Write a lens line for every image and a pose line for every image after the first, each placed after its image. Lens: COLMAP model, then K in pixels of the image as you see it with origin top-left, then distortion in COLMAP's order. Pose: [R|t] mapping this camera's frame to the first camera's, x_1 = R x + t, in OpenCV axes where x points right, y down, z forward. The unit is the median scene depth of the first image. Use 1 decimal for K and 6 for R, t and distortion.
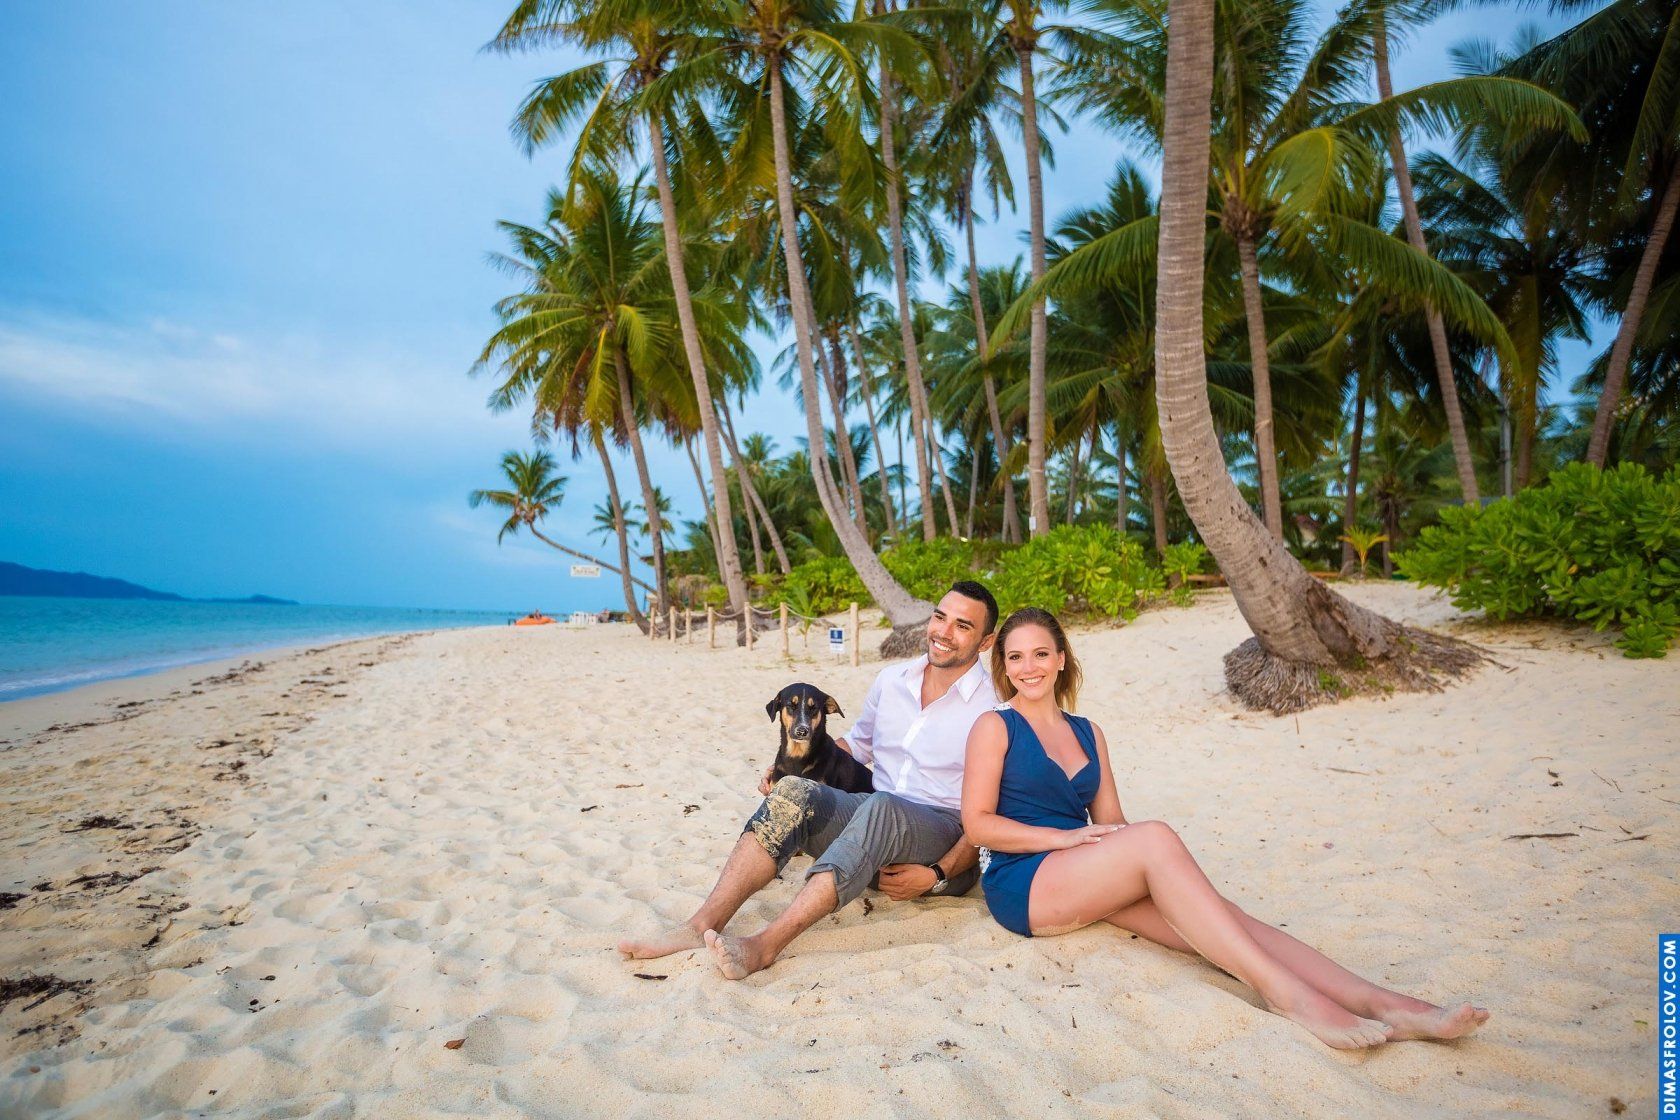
lens RADIAL K [[1024.2, 0, 870.8], [0, 1024.2, 564.3], [0, 0, 1]] dist [-0.023536, 0.000169]
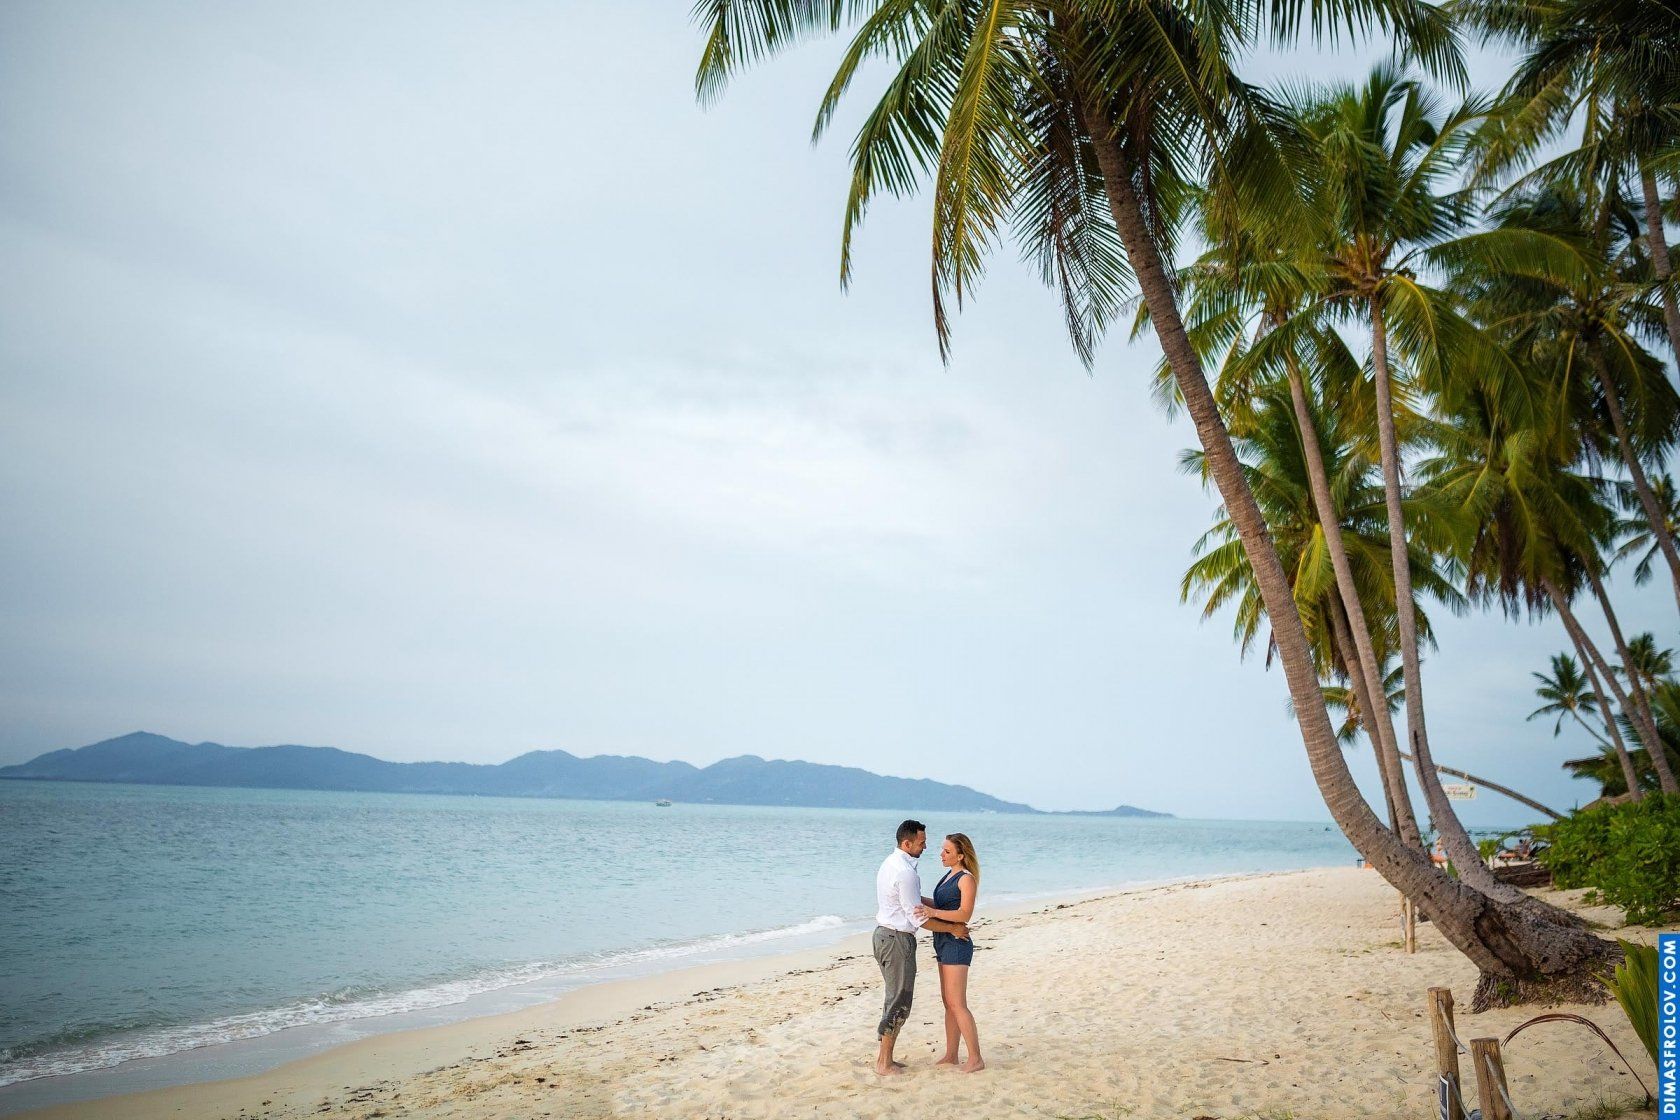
lens RADIAL K [[1655.3, 0, 840.0], [0, 1655.3, 560.0], [0, 0, 1]] dist [-0.018579, 0.028684]
pose [[0.752460, -0.106964, -0.649894, 0.363637], [0.033354, 0.991647, -0.124594, -0.056377], [0.657793, 0.072076, 0.749742, -0.338454]]
